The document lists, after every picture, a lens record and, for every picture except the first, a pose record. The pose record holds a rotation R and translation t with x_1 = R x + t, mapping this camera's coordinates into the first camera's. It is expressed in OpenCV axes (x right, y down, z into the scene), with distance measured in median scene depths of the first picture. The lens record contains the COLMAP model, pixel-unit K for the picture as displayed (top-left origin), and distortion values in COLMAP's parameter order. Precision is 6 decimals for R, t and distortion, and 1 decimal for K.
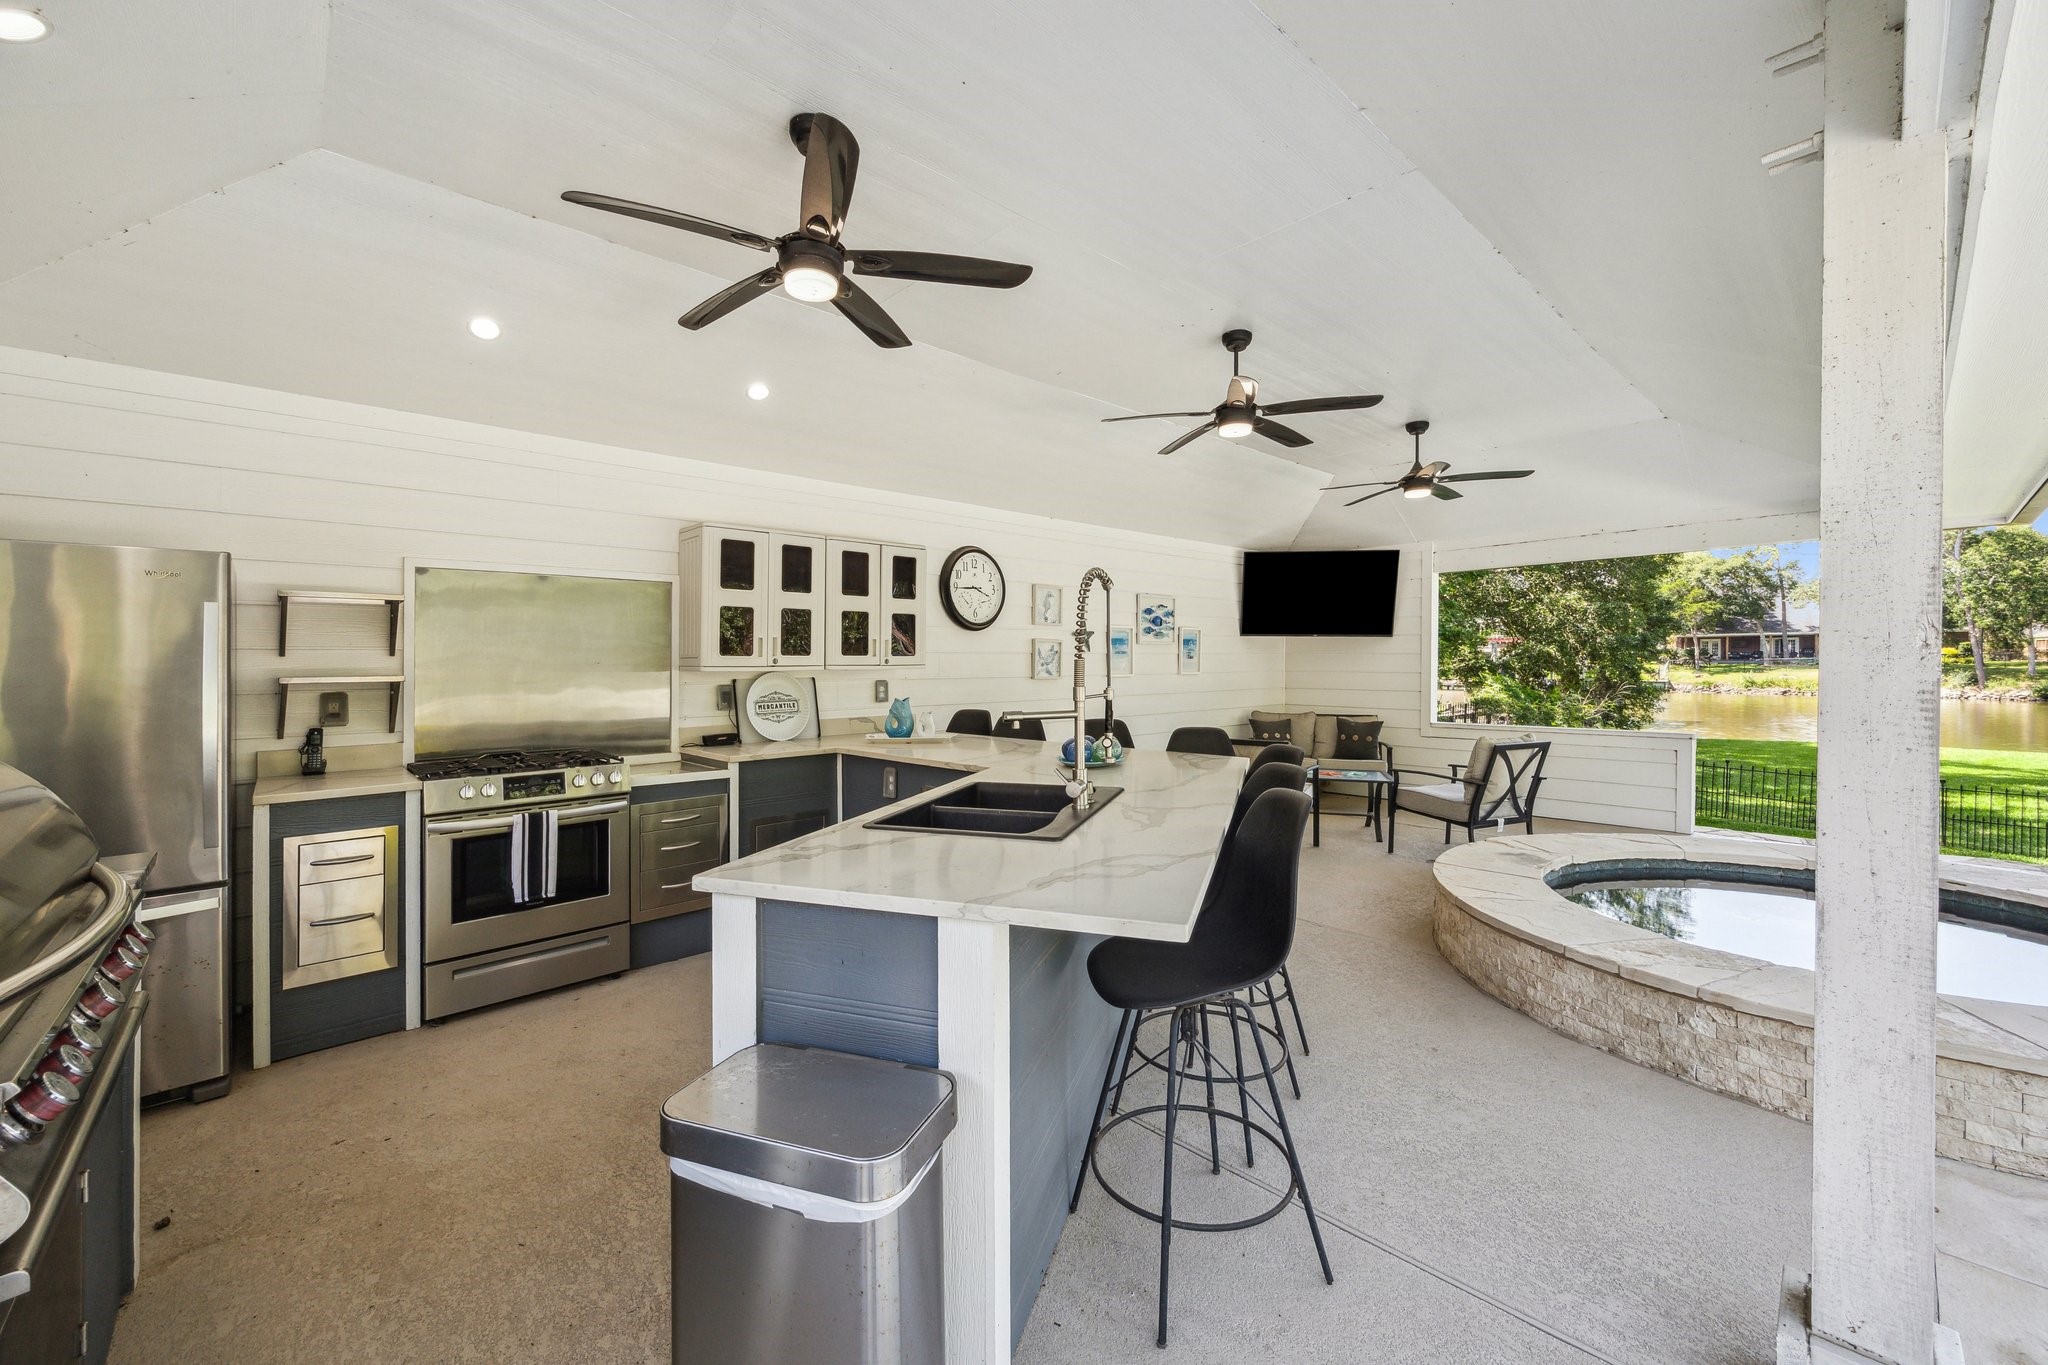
lens RADIAL K [[788.0, 0, 1018.2], [0, 788.0, 682.1], [0, 0, 1]] dist [-0.001374, -0.000140]
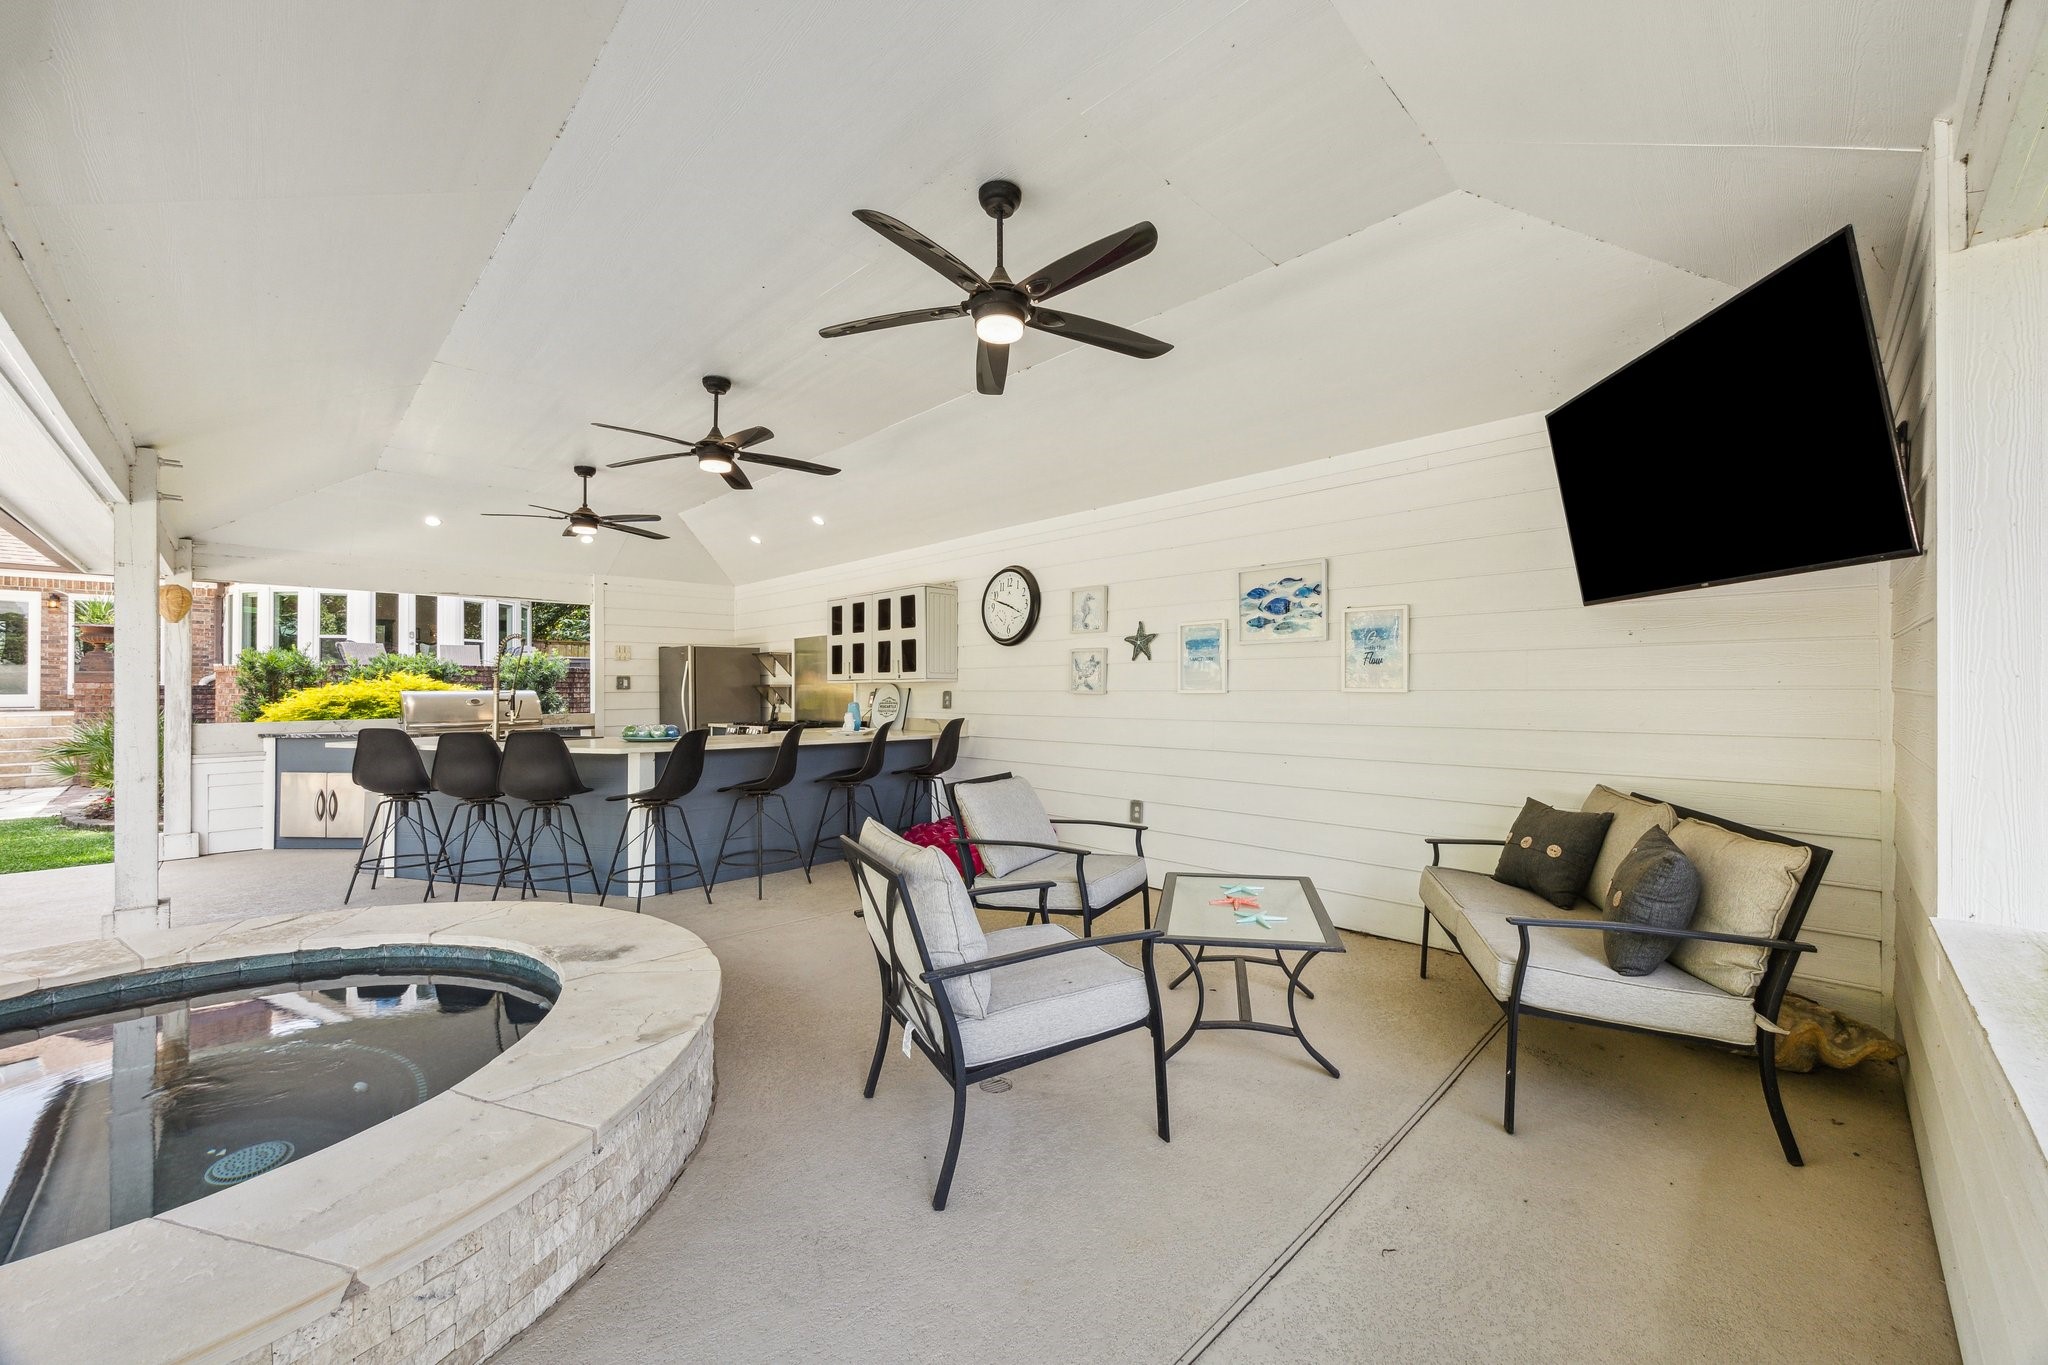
lens RADIAL K [[788.0, 0, 1019.6], [0, 788.0, 678.9], [0, 0, 1]] dist [-0.001374, -0.000140]
pose [[0.038960, 0.006381, -0.999220, 0.909181], [-0.009880, 0.999933, 0.006000, -0.025063], [0.999192, 0.009638, 0.039021, 0.890538]]
